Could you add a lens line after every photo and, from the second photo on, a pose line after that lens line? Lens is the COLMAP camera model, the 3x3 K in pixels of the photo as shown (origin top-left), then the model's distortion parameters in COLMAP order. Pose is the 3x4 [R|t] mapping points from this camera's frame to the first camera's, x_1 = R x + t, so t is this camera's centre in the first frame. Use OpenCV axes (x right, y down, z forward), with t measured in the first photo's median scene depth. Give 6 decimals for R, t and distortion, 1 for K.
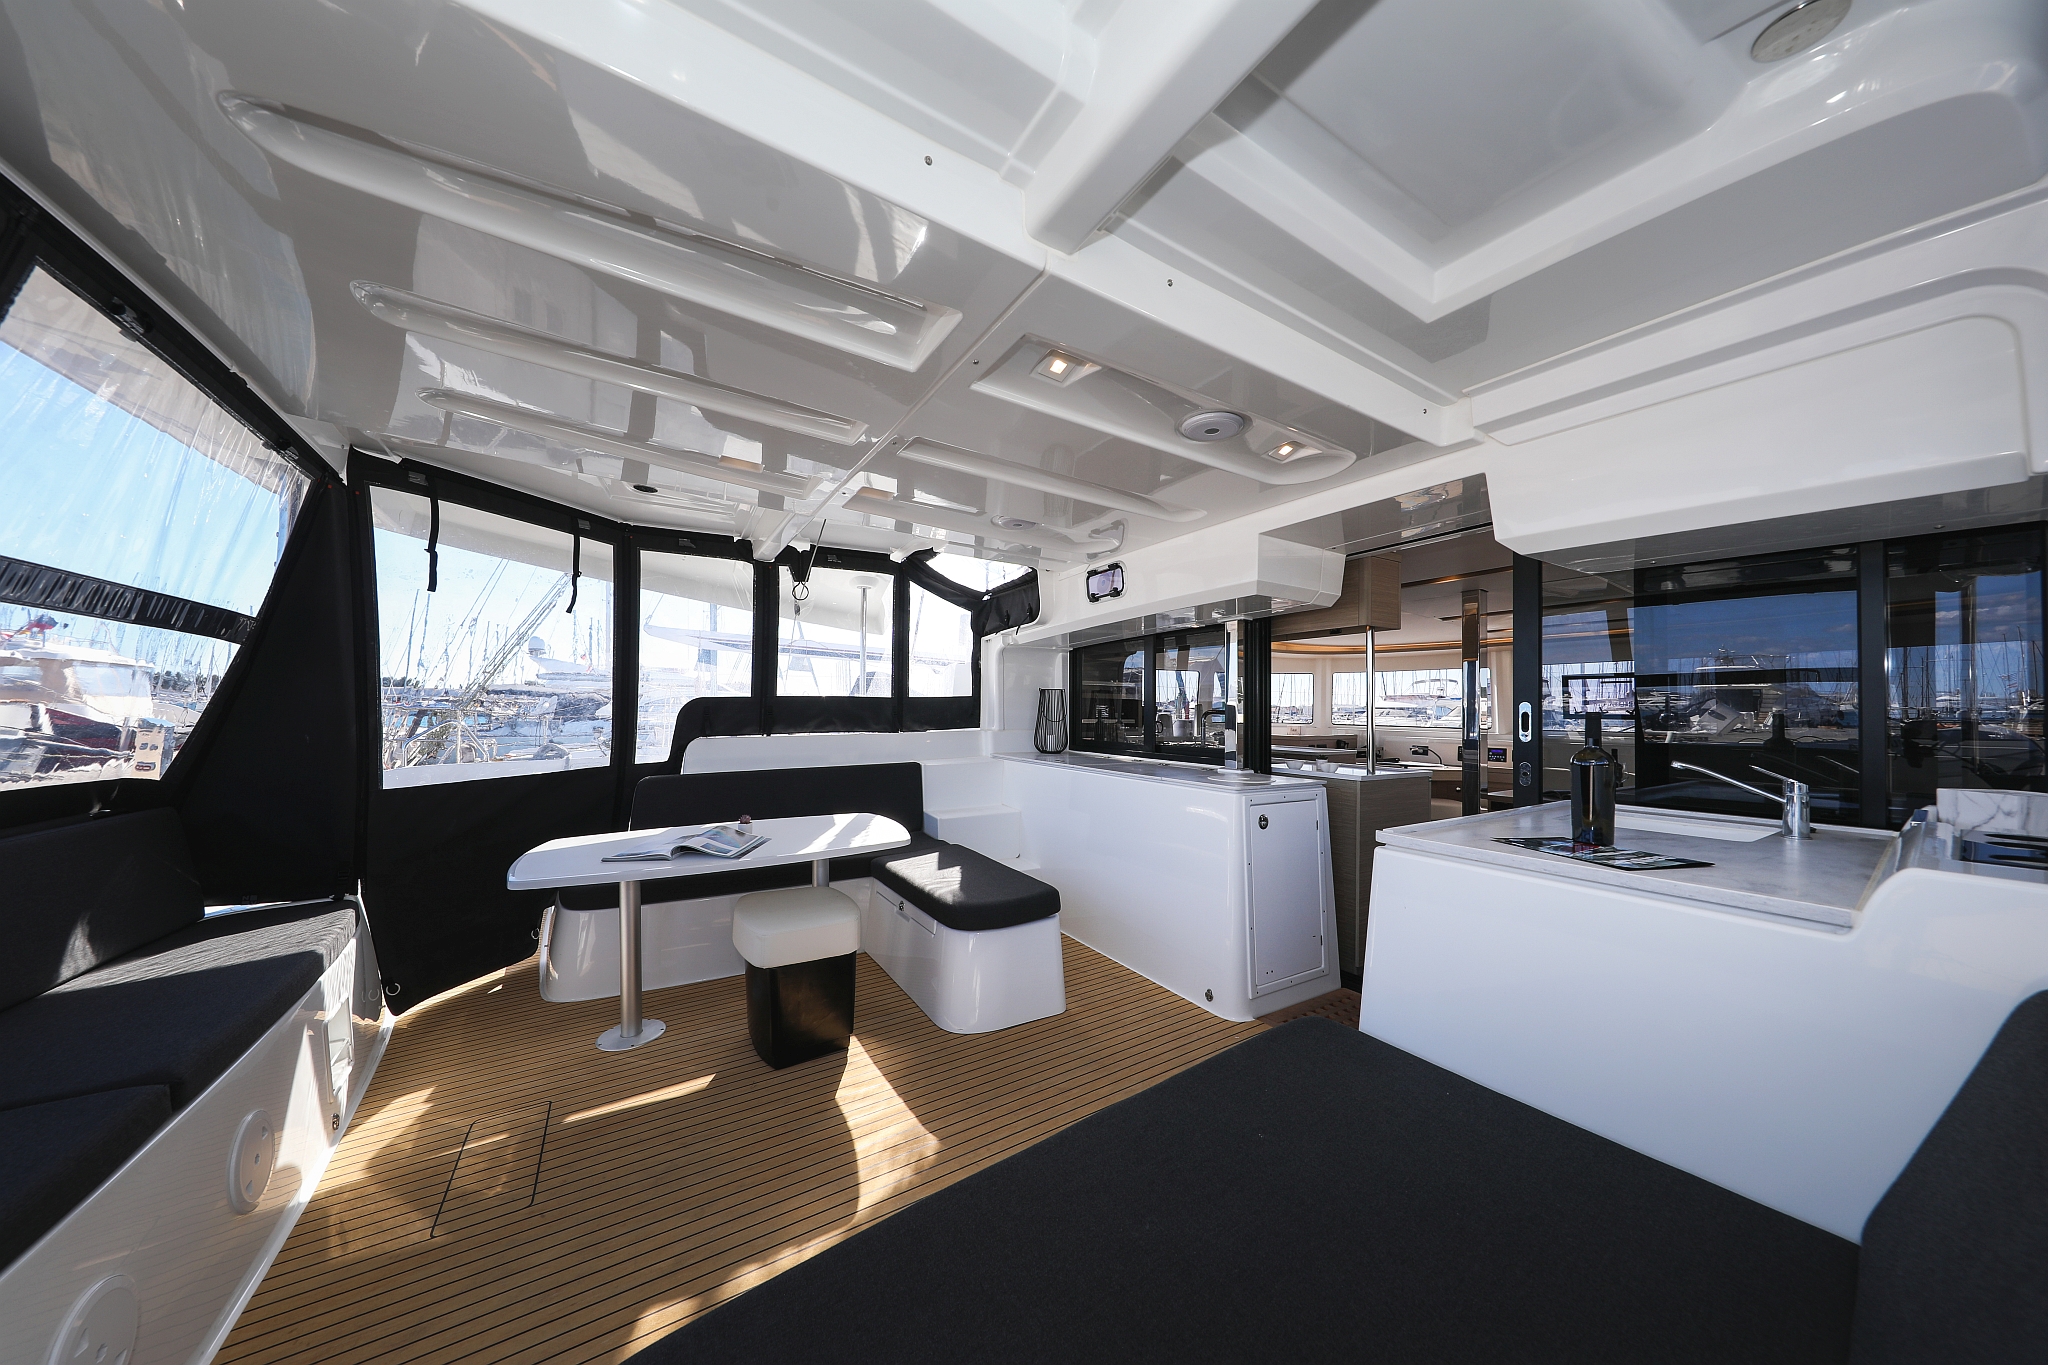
lens RADIAL K [[643.4, 0, 1026.8], [0, 643.4, 699.2], [0, 0, 1]] dist [-0.002779, -0.000010]
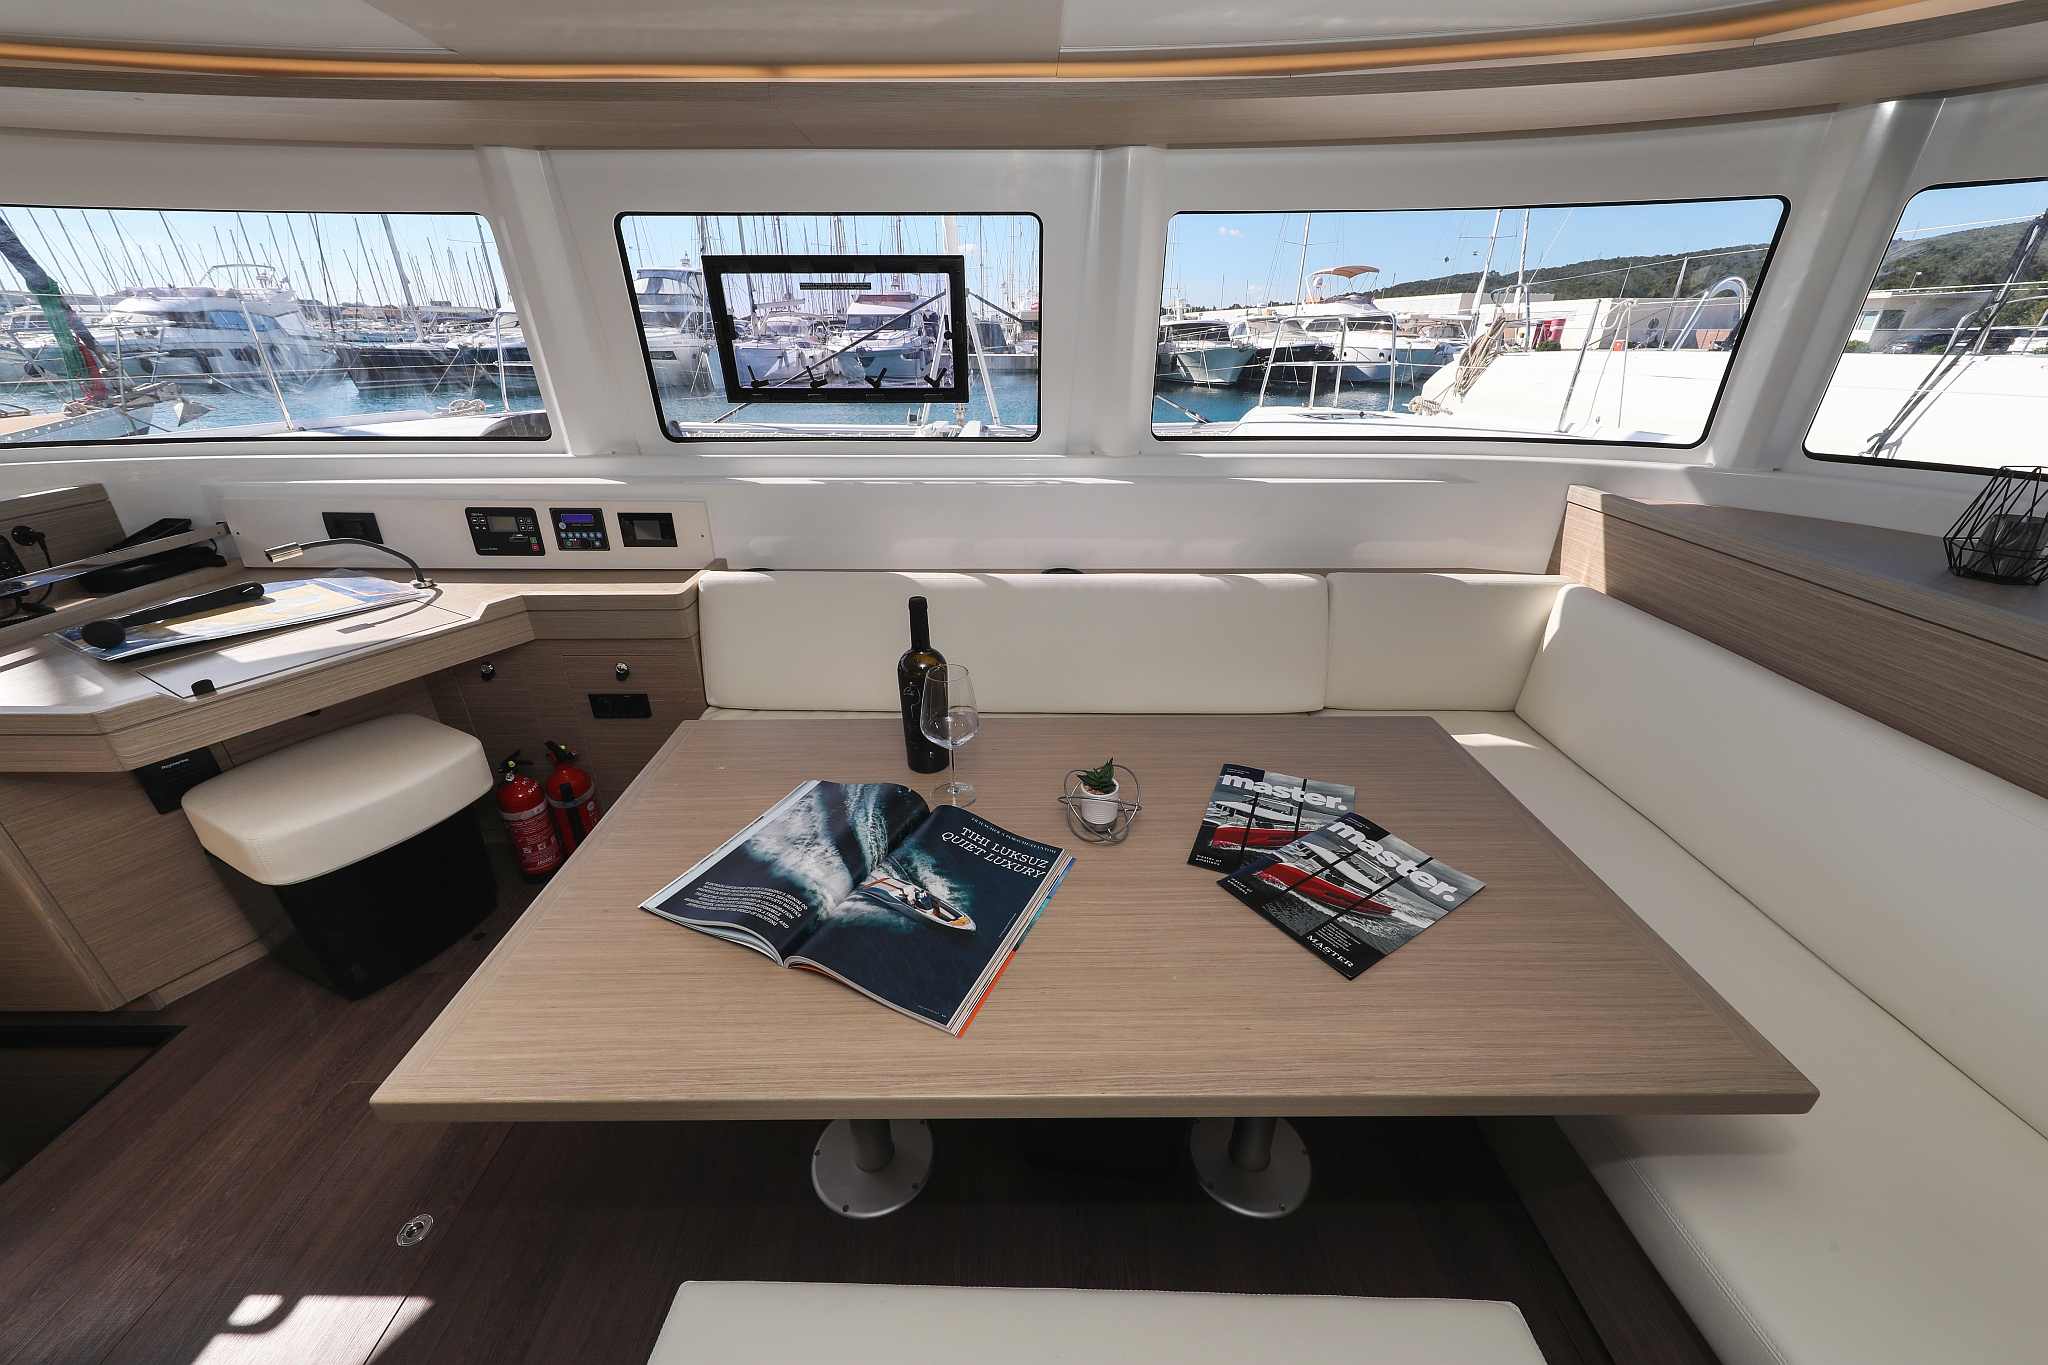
lens RADIAL K [[777.5, 0, 978.9], [0, 777.5, 699.8], [0, 0, 1]] dist [0.008293, 0.000881]
pose [[0.535051, -0.377884, 0.755595, 0.723426], [-0.010842, 0.891241, 0.453401, -0.024286], [-0.844750, -0.250785, 0.472762, 0.881956]]
